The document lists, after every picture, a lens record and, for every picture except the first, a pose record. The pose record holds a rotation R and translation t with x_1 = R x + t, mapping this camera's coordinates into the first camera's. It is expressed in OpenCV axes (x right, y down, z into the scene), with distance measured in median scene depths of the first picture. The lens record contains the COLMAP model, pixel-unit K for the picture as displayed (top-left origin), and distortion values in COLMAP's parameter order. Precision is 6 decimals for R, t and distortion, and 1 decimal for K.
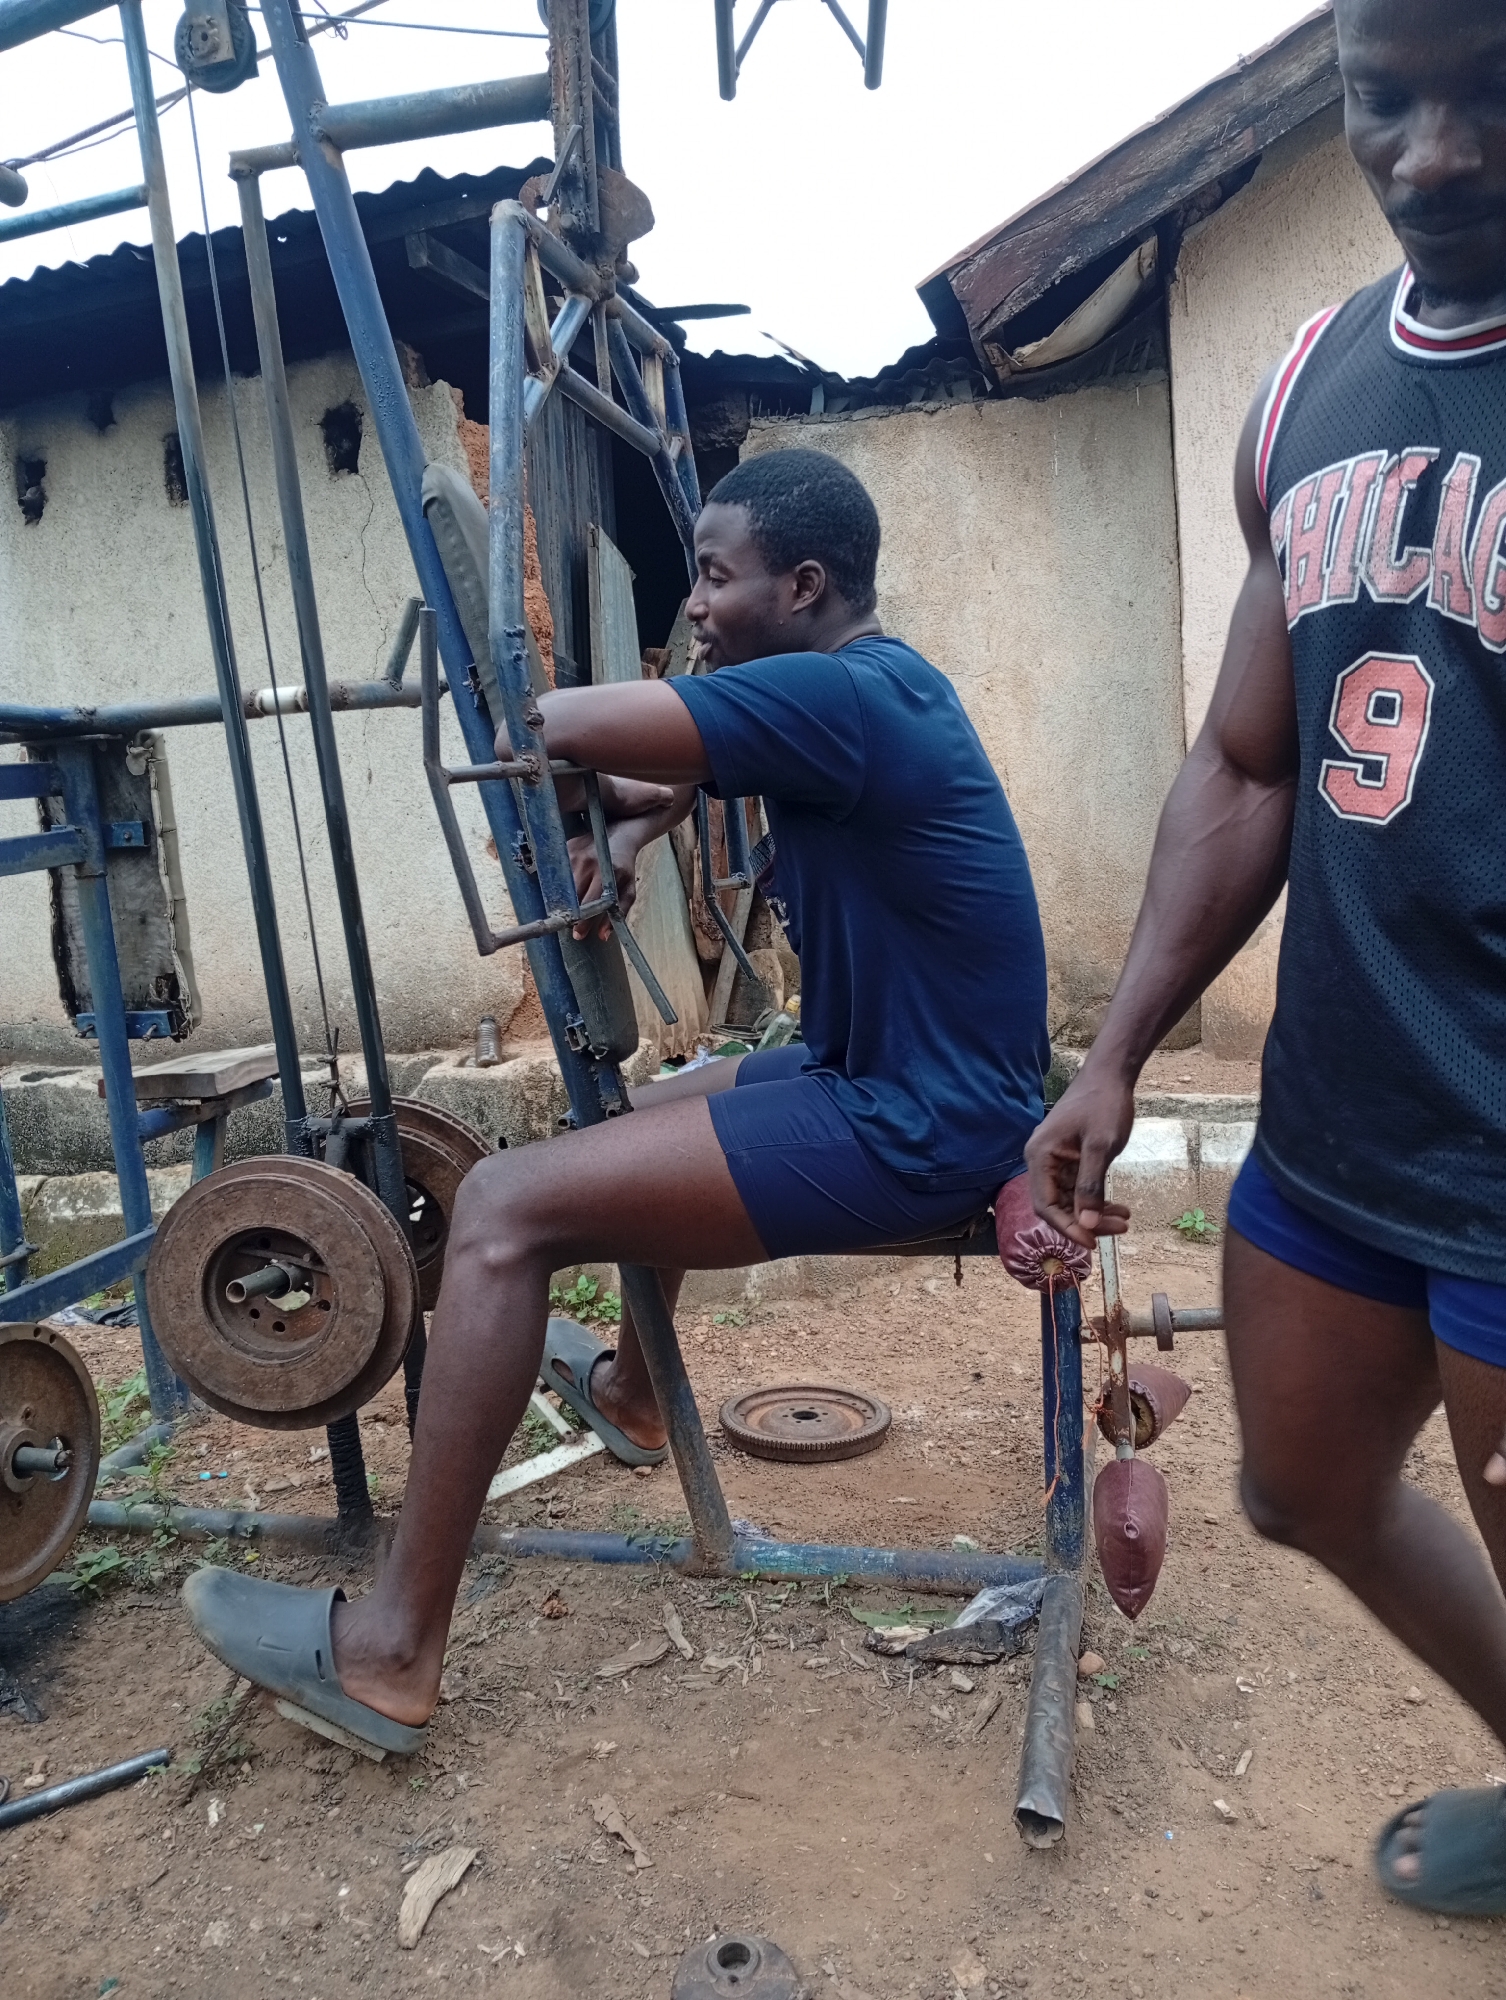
lens RADIAL K [[1558.3, 0, 757.4], [0, 1558.3, 1008.2], [0, 0, 1]] dist [0.100188, -0.221366]
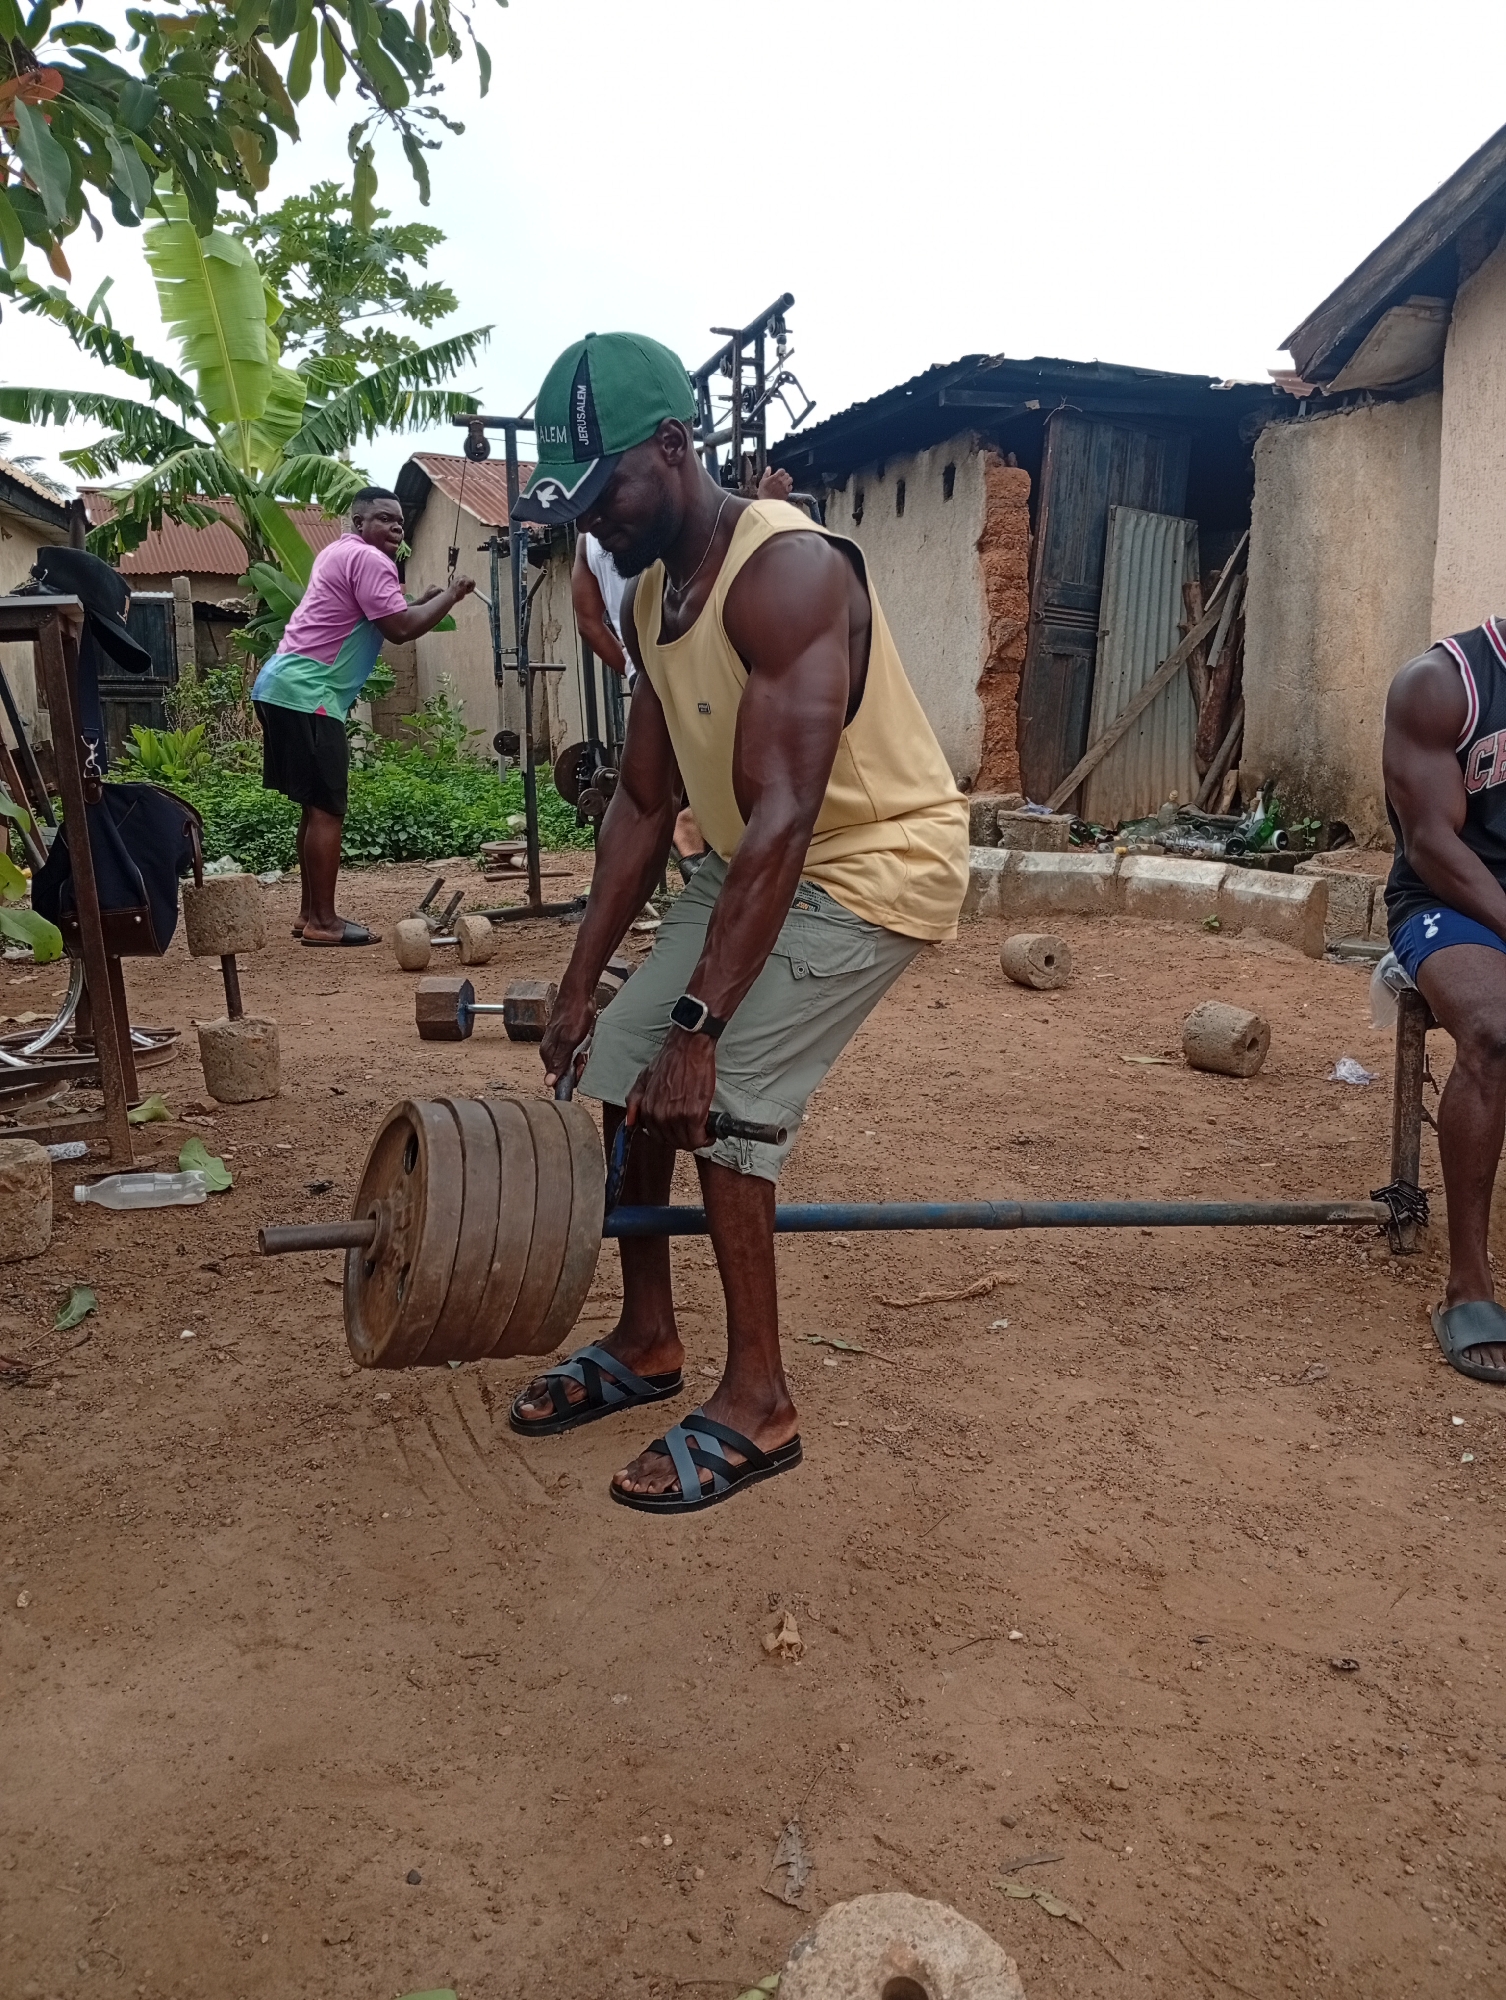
lens RADIAL K [[1558.3, 0, 757.4], [0, 1558.3, 1008.2], [0, 0, 1]] dist [0.100188, -0.221366]
pose [[0.641081, 0.192048, -0.743056, 1.023096], [-0.133994, 0.981323, 0.138025, 0.047294], [0.755686, 0.011080, 0.654841, -0.420479]]
